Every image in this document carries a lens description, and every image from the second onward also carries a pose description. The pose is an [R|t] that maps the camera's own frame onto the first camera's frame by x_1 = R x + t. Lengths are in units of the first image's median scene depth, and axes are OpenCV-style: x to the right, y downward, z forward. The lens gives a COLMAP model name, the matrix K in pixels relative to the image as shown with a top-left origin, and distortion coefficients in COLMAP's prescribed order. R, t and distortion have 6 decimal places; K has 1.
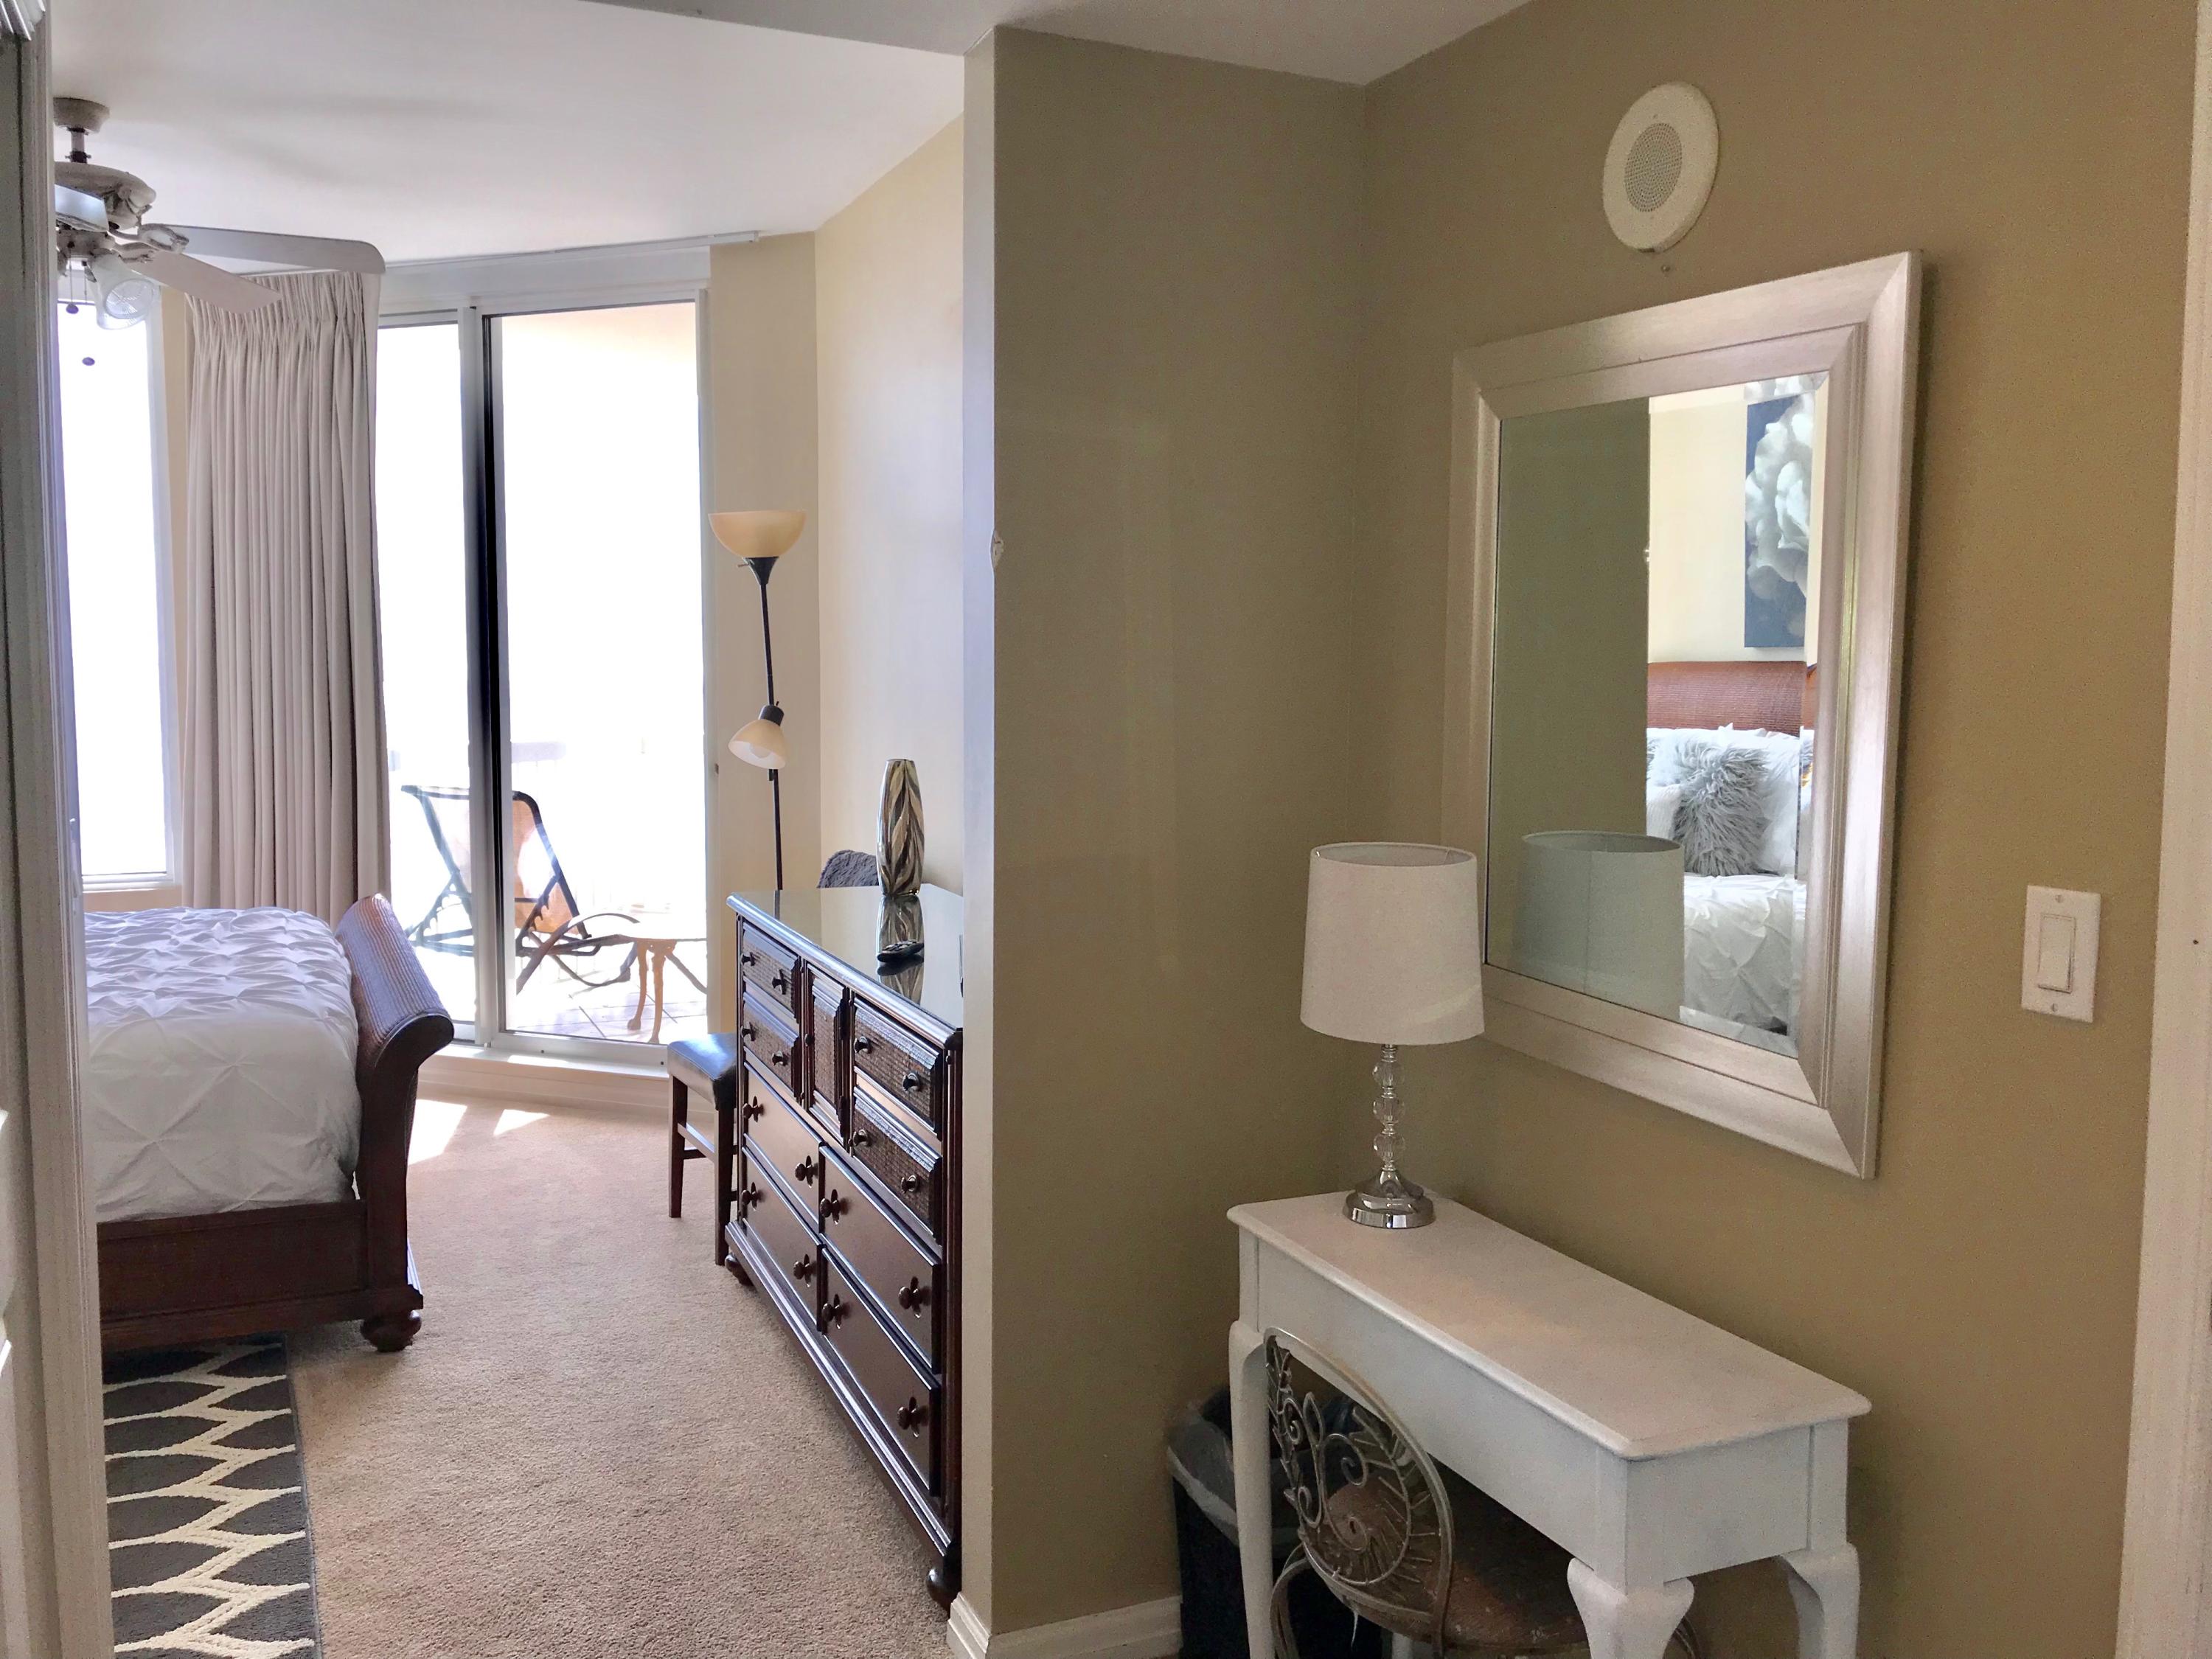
lens RADIAL K [[1811.2, 0, 1095.8], [0, 1811.2, 823.9], [0, 0, 1]] dist [0.009736, -0.007561]
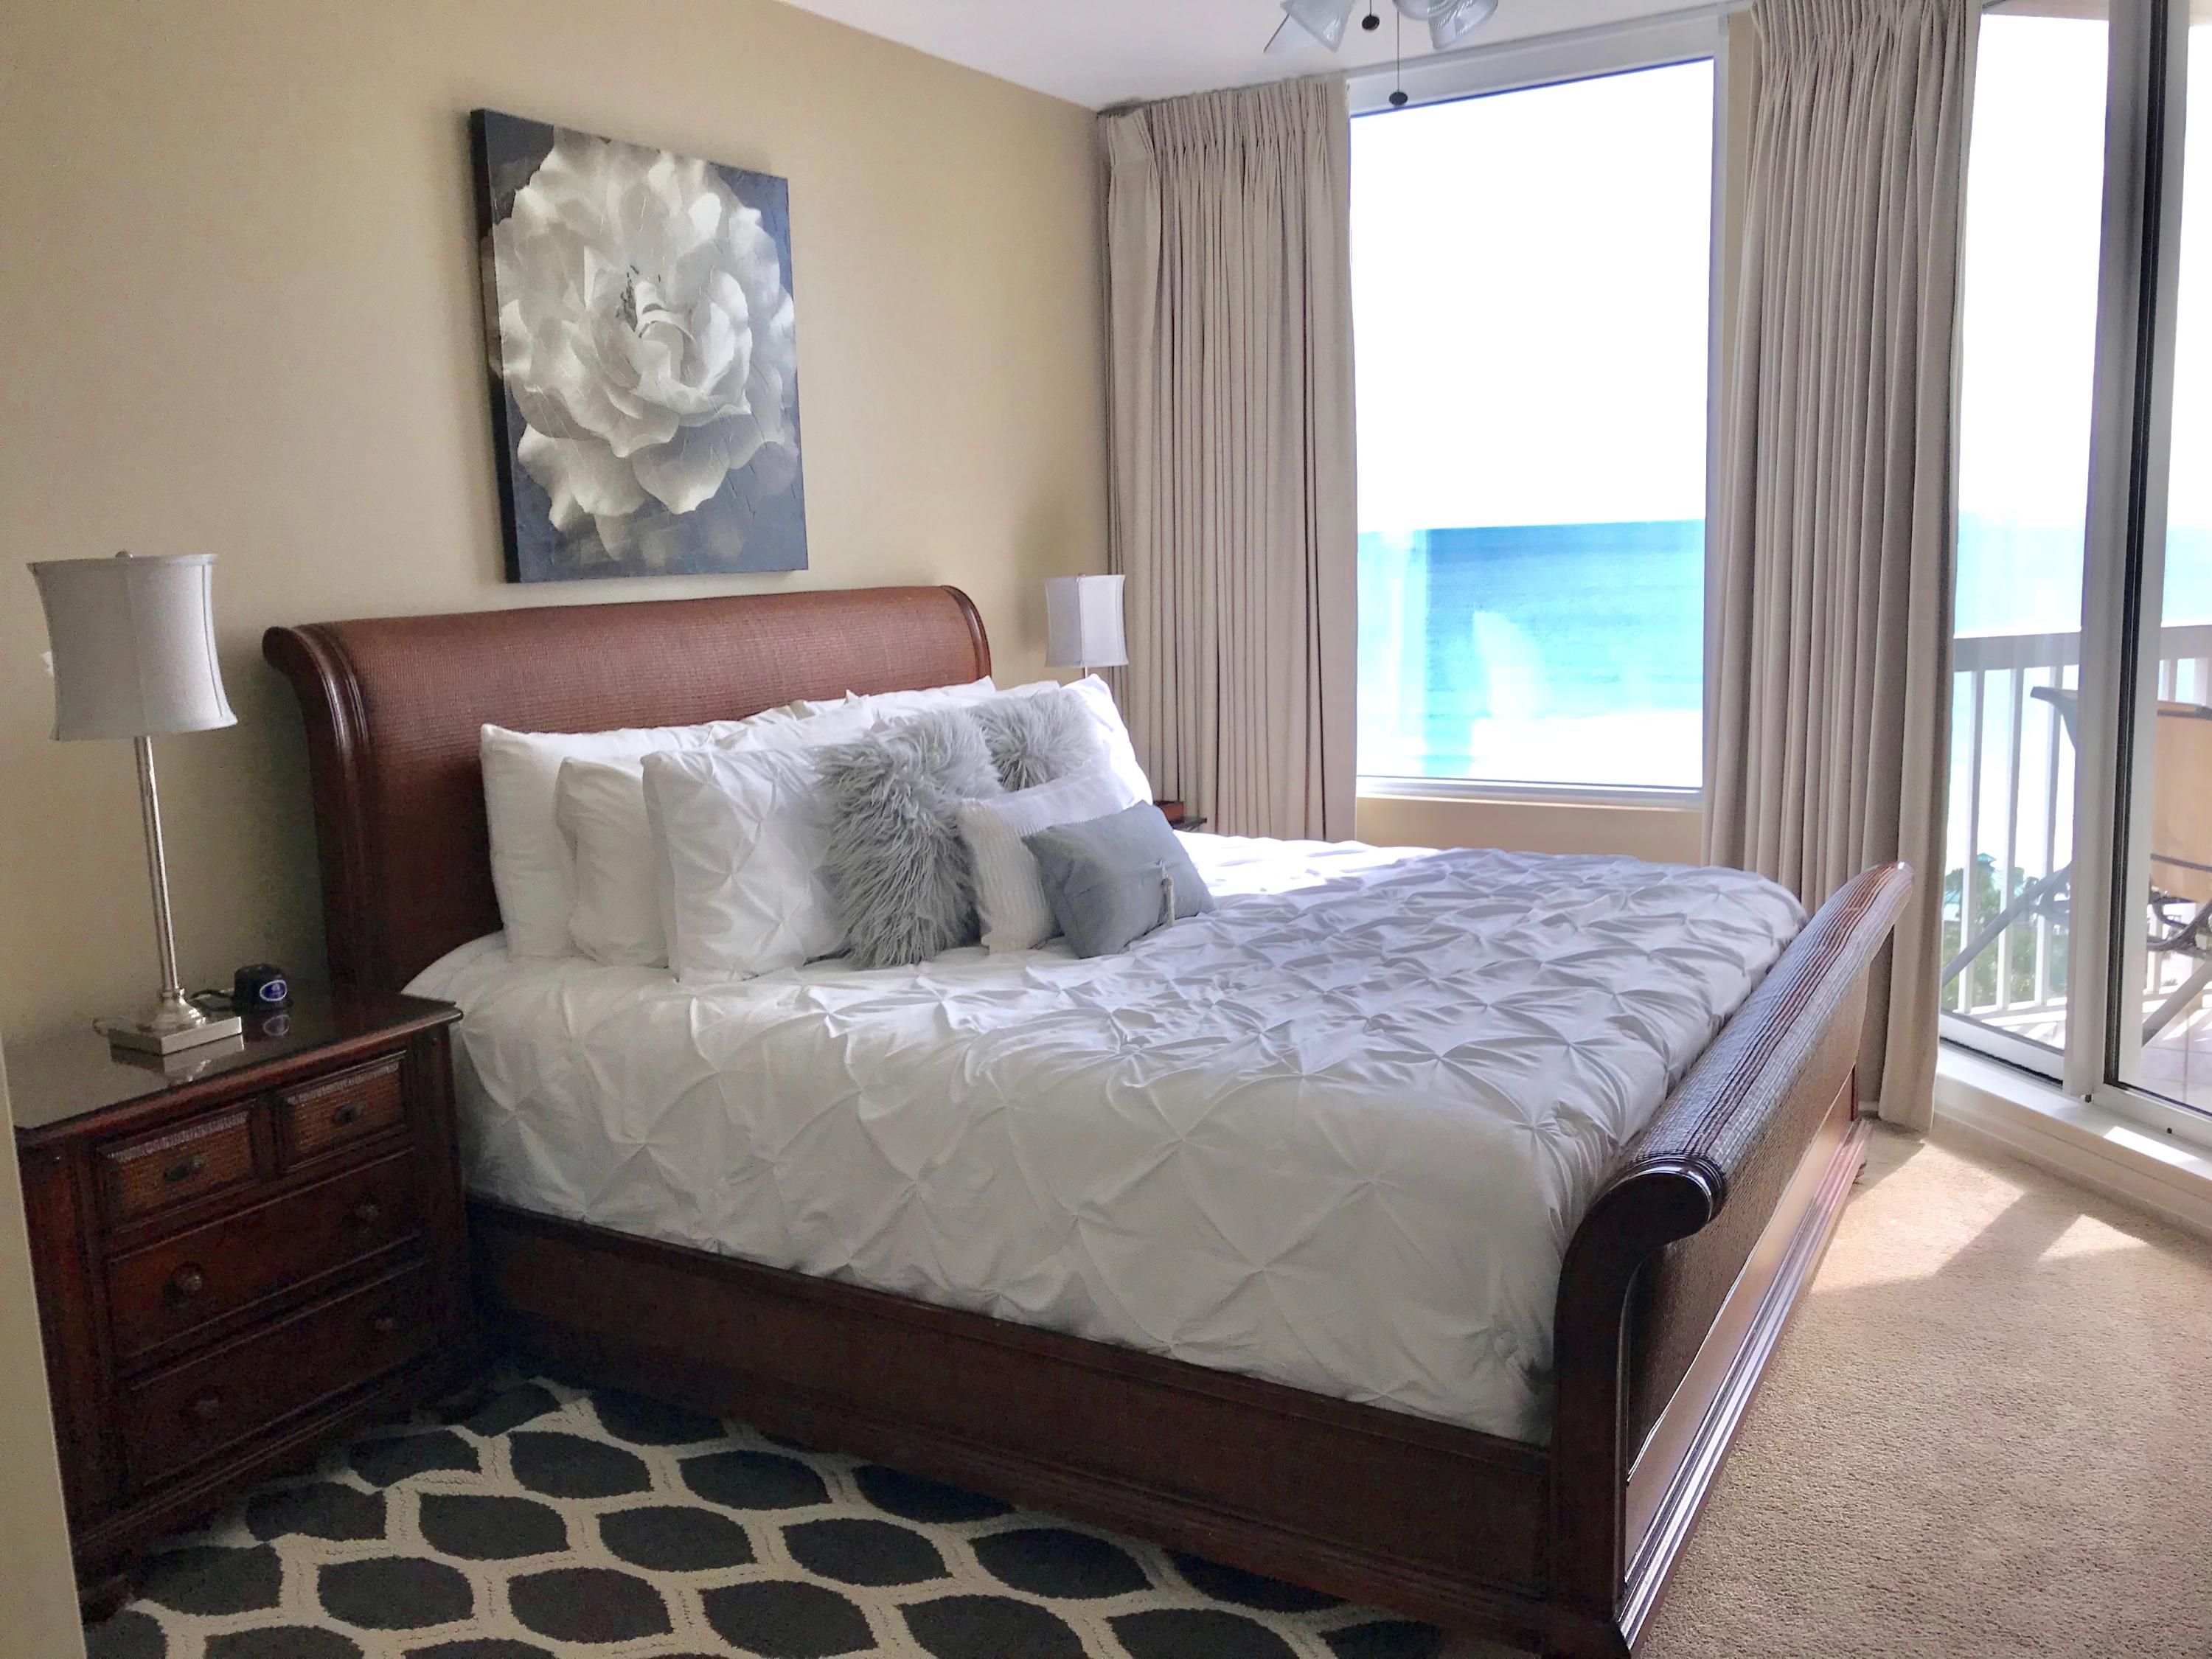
lens RADIAL K [[1811.2, 0, 1095.8], [0, 1811.2, 823.9], [0, 0, 1]] dist [0.009736, -0.007561]
pose [[0.574200, 0.100971, -0.812465, -0.036579], [-0.031020, 0.994336, 0.101650, -0.047609], [0.818127, -0.033165, 0.574080, 0.559090]]
